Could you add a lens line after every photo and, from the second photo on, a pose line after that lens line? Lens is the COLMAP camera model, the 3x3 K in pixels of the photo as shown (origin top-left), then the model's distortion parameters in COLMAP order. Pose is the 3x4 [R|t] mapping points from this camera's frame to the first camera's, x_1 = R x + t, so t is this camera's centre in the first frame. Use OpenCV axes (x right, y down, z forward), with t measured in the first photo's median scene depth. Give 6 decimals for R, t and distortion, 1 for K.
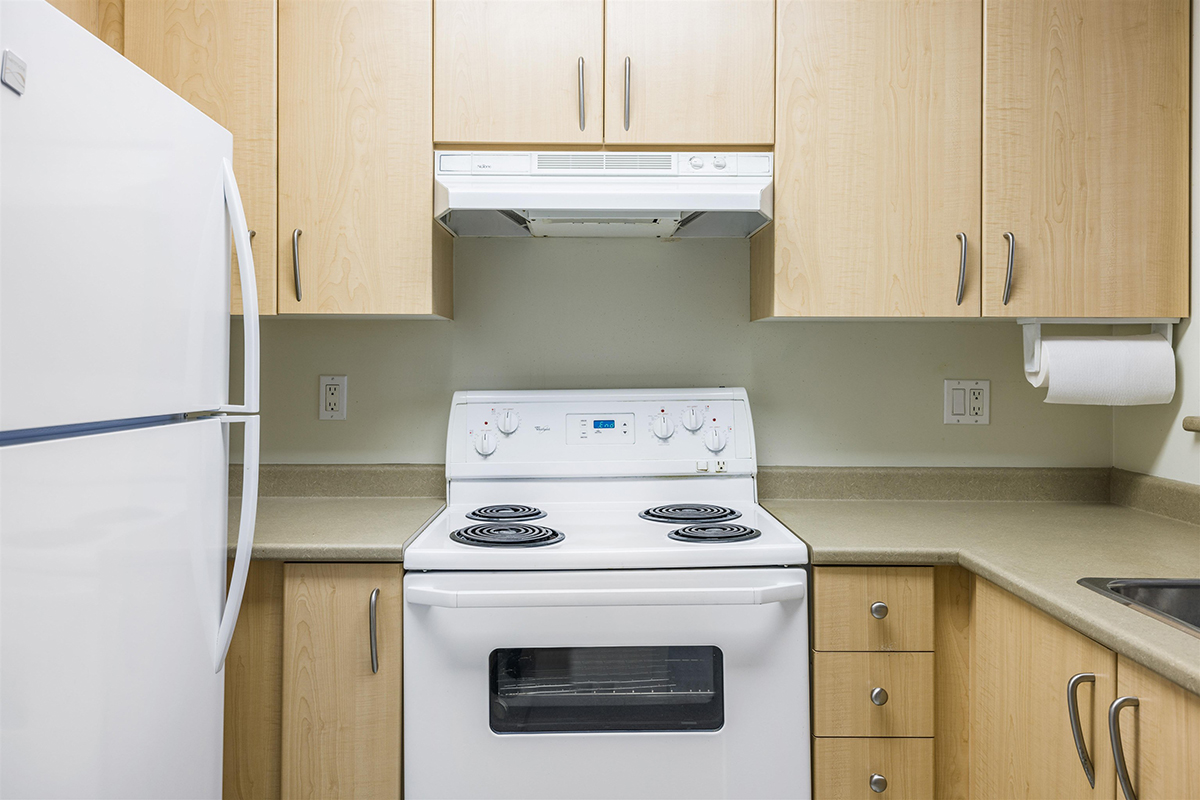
lens RADIAL K [[934.8, 0, 589.5], [0, 934.8, 362.1], [0, 0, 1]] dist [0.035034, -0.033025]
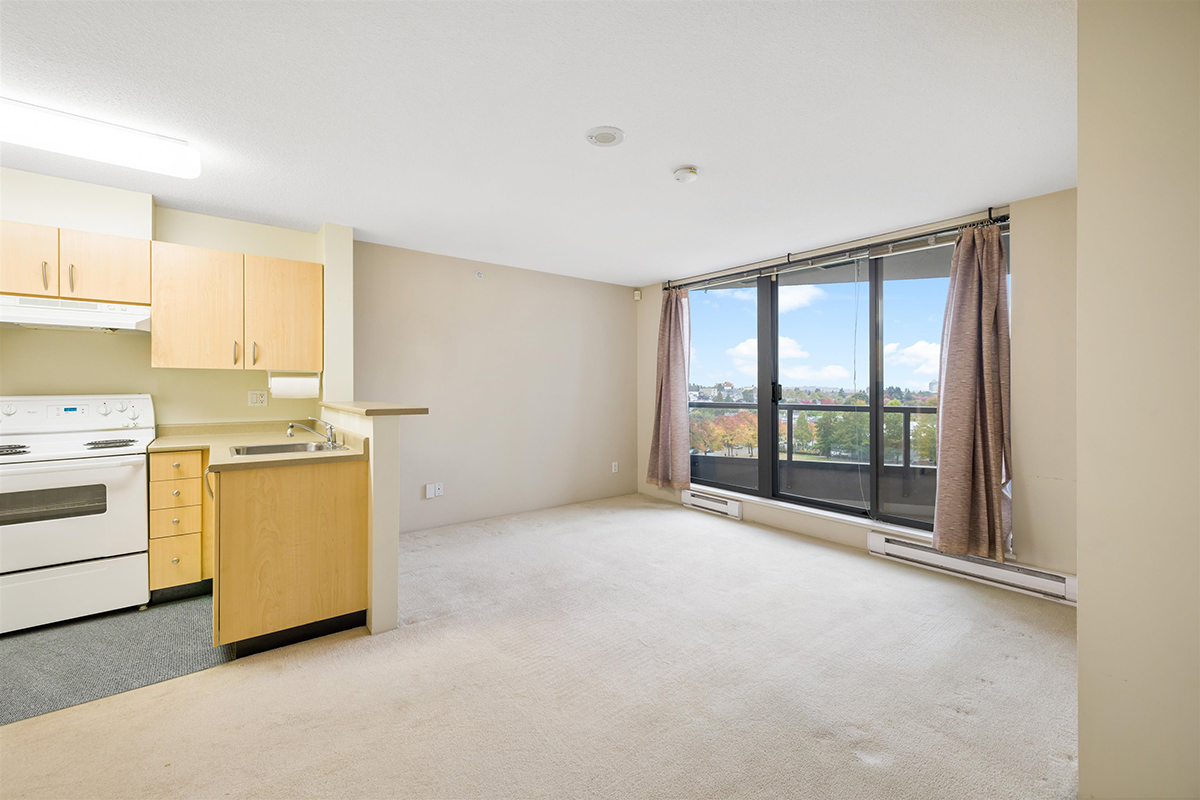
lens RADIAL K [[499.9, 0, 596.7], [0, 499.9, 391.5], [0, 0, 1]] dist [0.002624, 0.000324]
pose [[0.792367, -0.003169, 0.610036, 0.334839], [-0.005262, 0.999914, 0.012029, -0.002733], [-0.610022, -0.012742, 0.792282, -0.941032]]
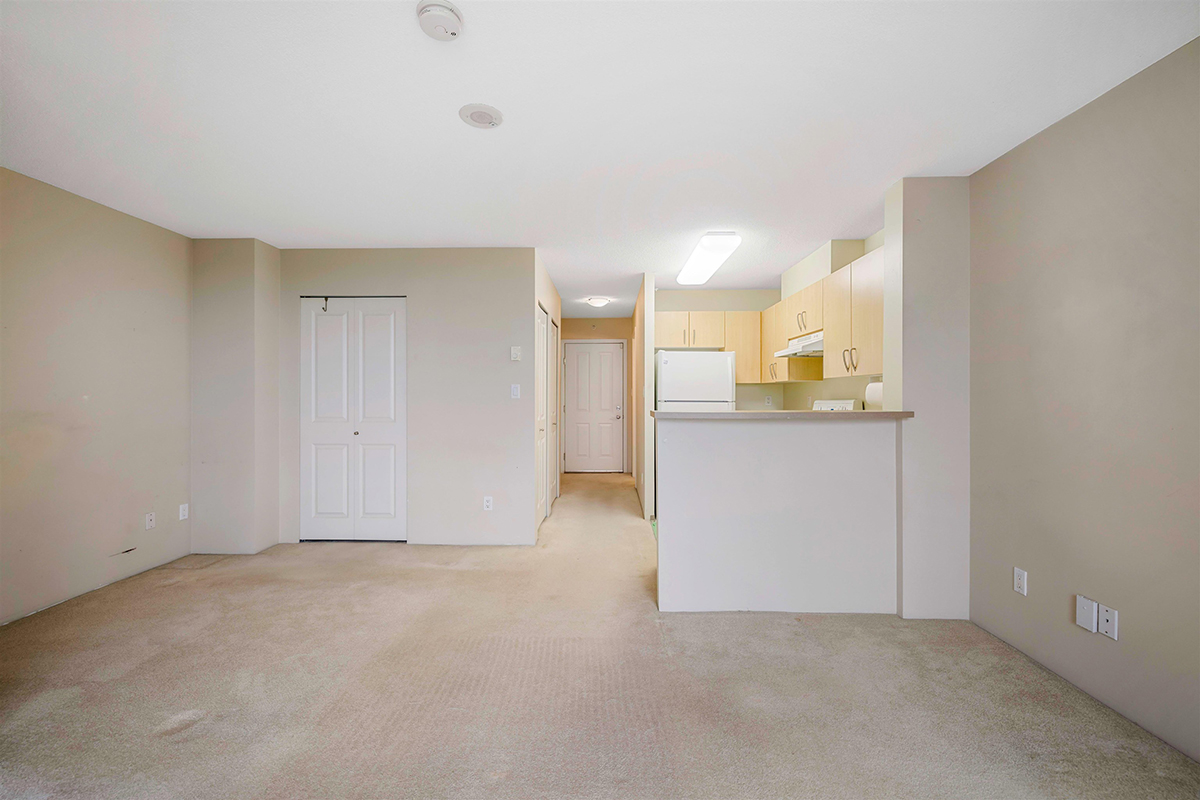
lens RADIAL K [[499.9, 0, 595.1], [0, 499.9, 395.4], [0, 0, 1]] dist [0.002624, 0.000324]
pose [[-0.024276, -0.003051, -0.999701, 2.063266], [-0.001732, 0.999994, -0.003010, 0.021406], [0.999704, 0.001658, -0.024281, 0.203899]]
